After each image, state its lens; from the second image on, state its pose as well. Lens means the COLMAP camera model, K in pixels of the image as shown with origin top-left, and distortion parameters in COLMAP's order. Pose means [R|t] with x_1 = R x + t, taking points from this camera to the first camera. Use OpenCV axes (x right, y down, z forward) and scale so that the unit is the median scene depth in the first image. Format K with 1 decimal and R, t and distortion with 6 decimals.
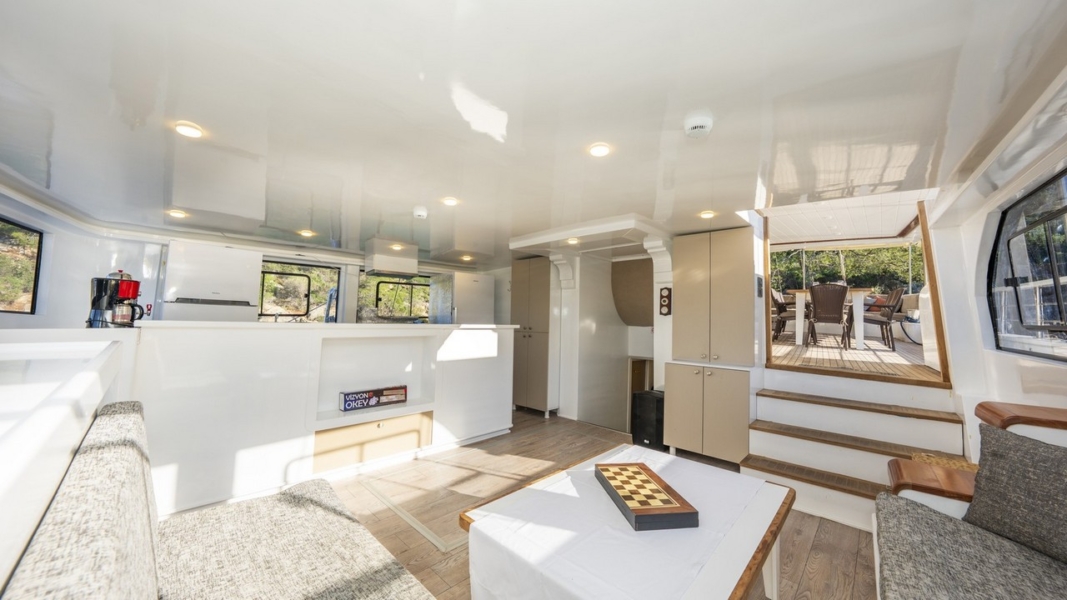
lens RADIAL K [[370.3, 0, 528.7], [0, 370.3, 297.1], [0, 0, 1]] dist [-0.022960, 0.005413]
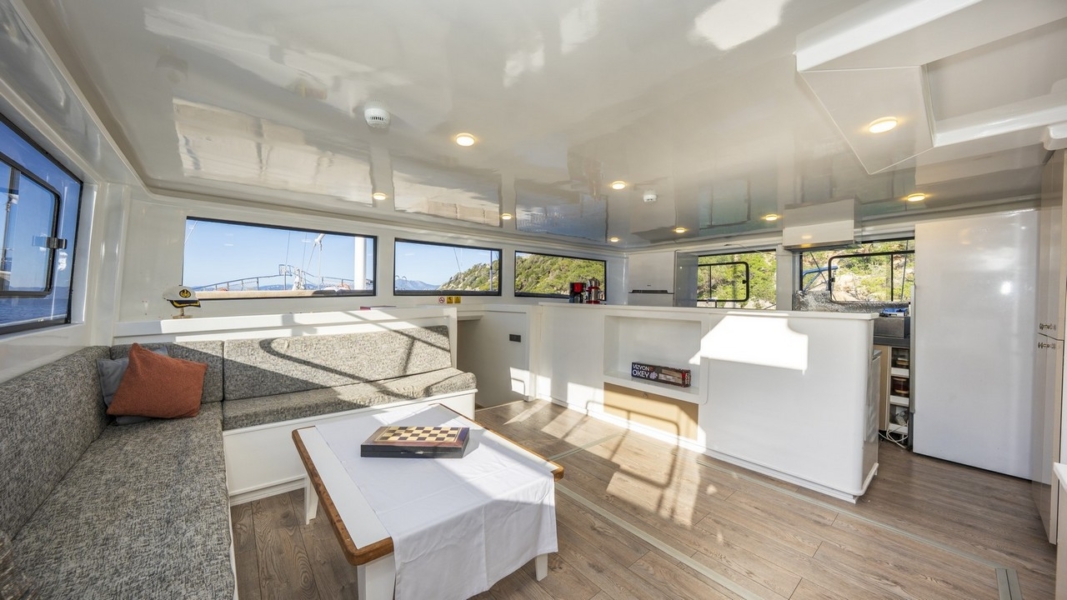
lens RADIAL K [[370.3, 0, 530.4], [0, 370.3, 298.1], [0, 0, 1]] dist [-0.022960, 0.005413]
pose [[-0.105888, -0.016626, -0.994239, 0.587304], [0.044428, 0.998783, -0.021434, 0.044986], [0.993385, -0.046442, -0.105020, 0.609684]]
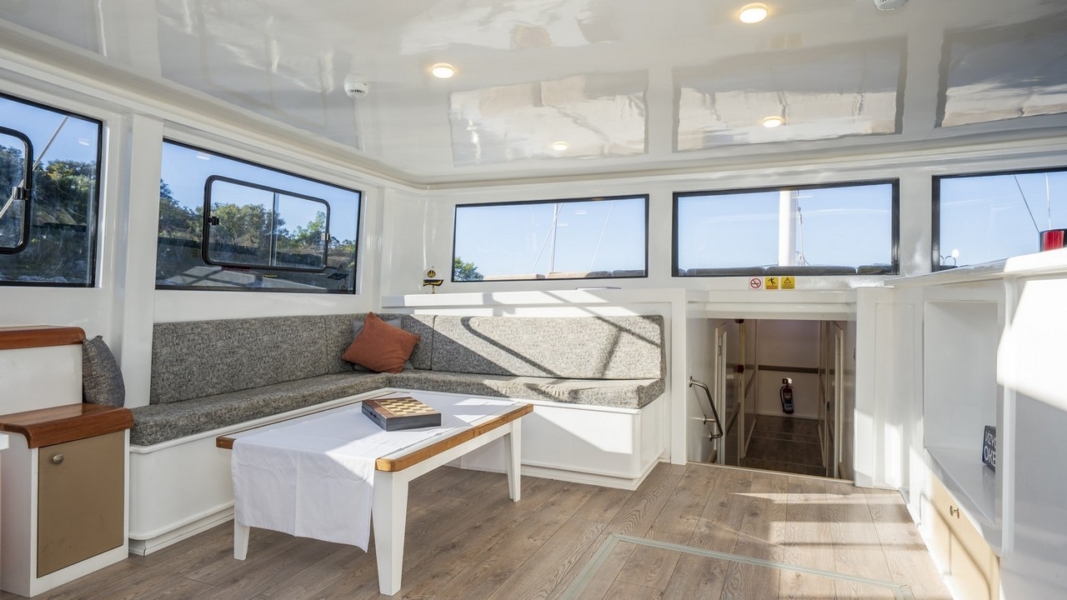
lens RADIAL K [[612.2, 0, 530.5], [0, 612.2, 294.9], [0, 0, 1]] dist [0.024593, 0.000613]
pose [[-0.936916, -0.031526, -0.348129, 0.238158], [-0.010103, 0.997951, -0.063182, 0.116929], [0.349407, -0.055679, -0.935315, 1.171635]]
